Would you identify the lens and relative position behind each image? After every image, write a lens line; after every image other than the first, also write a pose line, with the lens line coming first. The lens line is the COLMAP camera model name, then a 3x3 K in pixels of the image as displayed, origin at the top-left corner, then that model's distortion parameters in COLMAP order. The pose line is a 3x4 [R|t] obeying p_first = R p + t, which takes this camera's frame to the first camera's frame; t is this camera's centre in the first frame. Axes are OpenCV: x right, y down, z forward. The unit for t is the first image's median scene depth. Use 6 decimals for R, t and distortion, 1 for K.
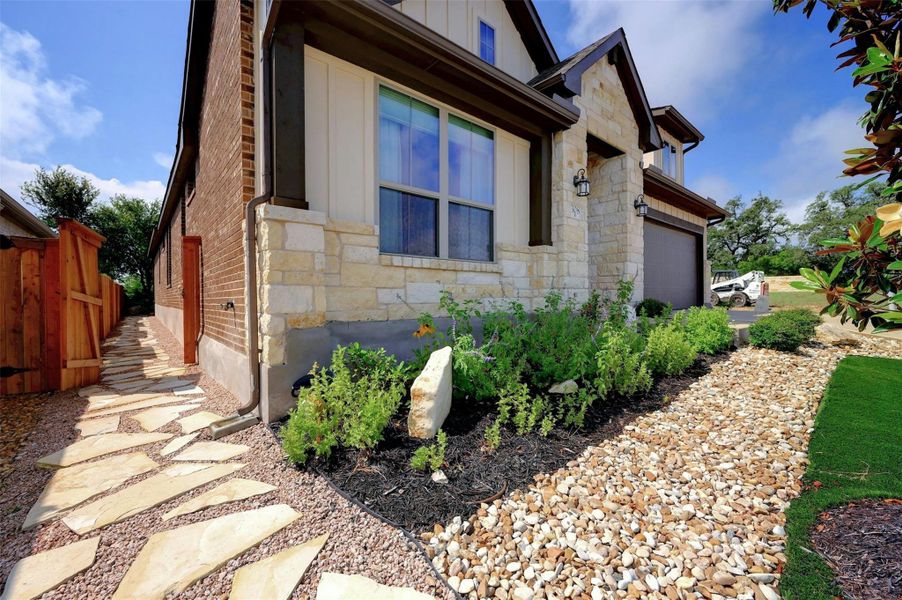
lens RADIAL K [[353.3, 0, 451.0], [0, 353.3, 299.3], [0, 0, 1]] dist [-0.001040, 0.000142]
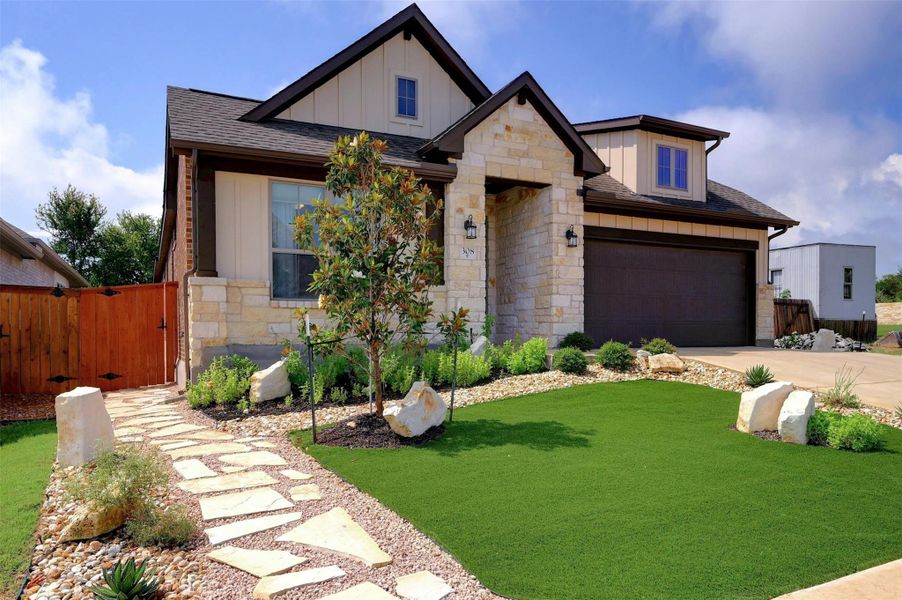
lens RADIAL K [[640.9, 0, 481.3], [0, 640.9, 339.3], [0, 0, 1]] dist [0.007382, -0.000510]
pose [[0.968837, 0.004574, -0.247655, 1.076846], [-0.004317, 0.999989, 0.001581, 0.023937], [0.247660, -0.000463, 0.968847, -1.129386]]
